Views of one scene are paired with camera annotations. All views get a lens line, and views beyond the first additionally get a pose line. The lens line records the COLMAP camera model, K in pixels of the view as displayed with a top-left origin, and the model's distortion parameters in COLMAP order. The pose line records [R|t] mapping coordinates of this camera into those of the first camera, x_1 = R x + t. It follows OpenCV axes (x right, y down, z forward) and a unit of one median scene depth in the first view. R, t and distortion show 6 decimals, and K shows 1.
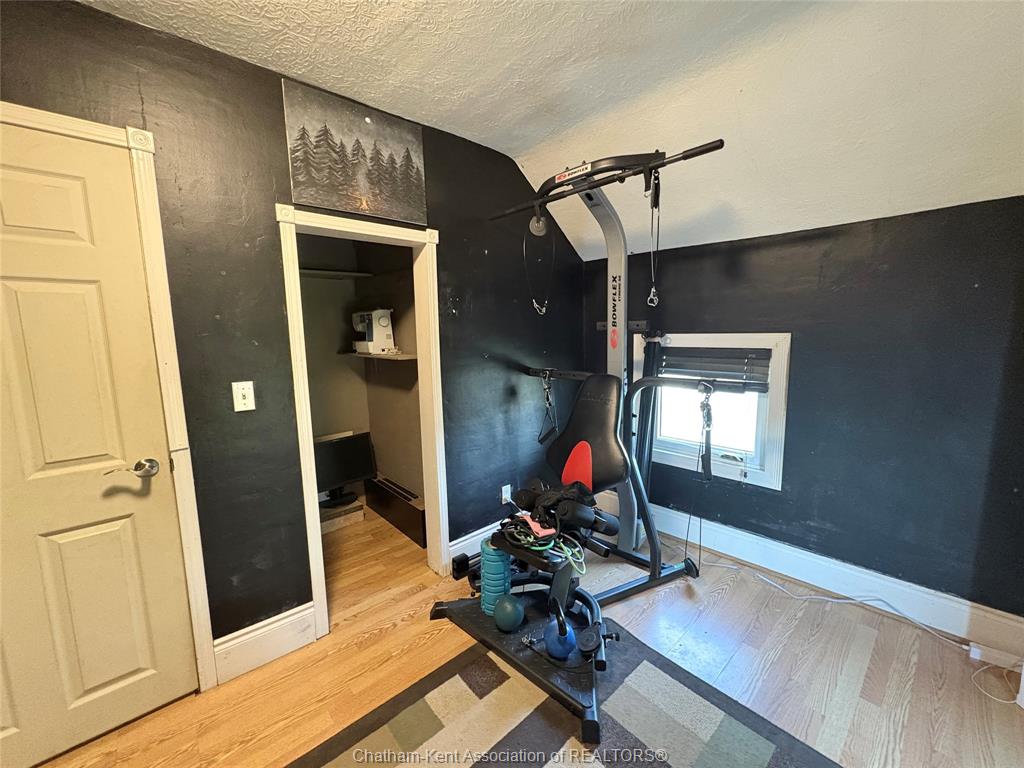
lens RADIAL K [[406.2, 0, 511.8], [0, 406.2, 385.7], [0, 0, 1]] dist [0.000315, 0.000279]
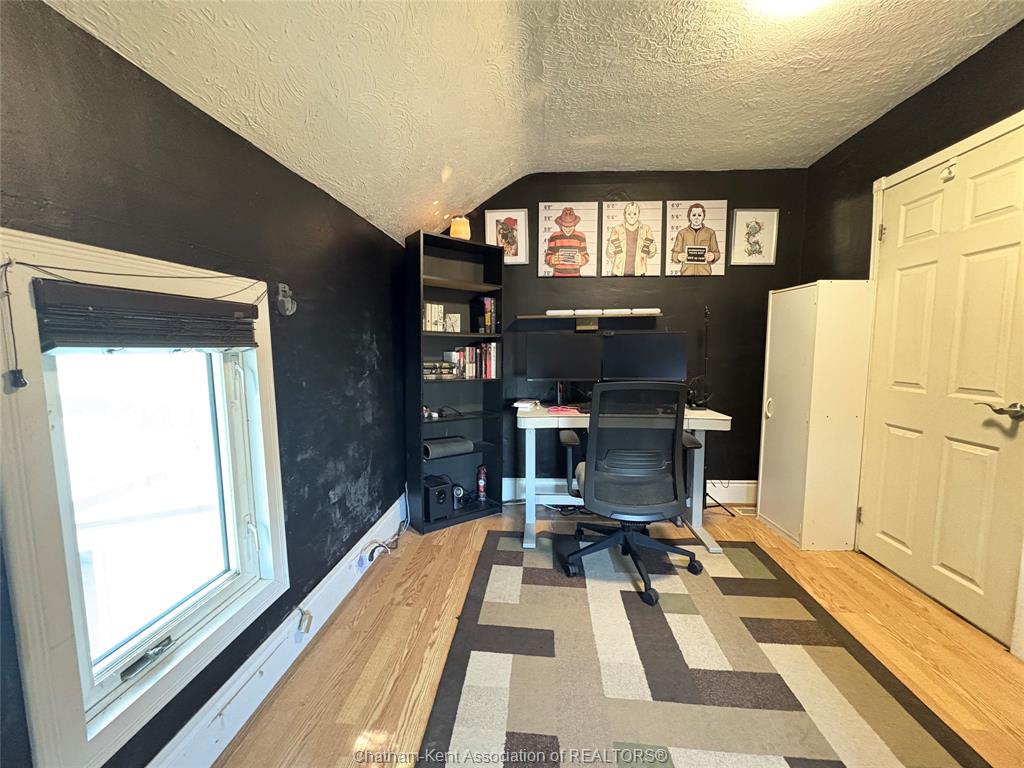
lens RADIAL K [[406.2, 0, 511.8], [0, 406.2, 385.7], [0, 0, 1]] dist [0.000315, 0.000279]
pose [[-0.722807, 0.089913, -0.685176, 0.824252], [-0.069435, 0.977033, 0.201460, 0.010472], [0.687553, 0.193192, -0.699963, 0.839195]]
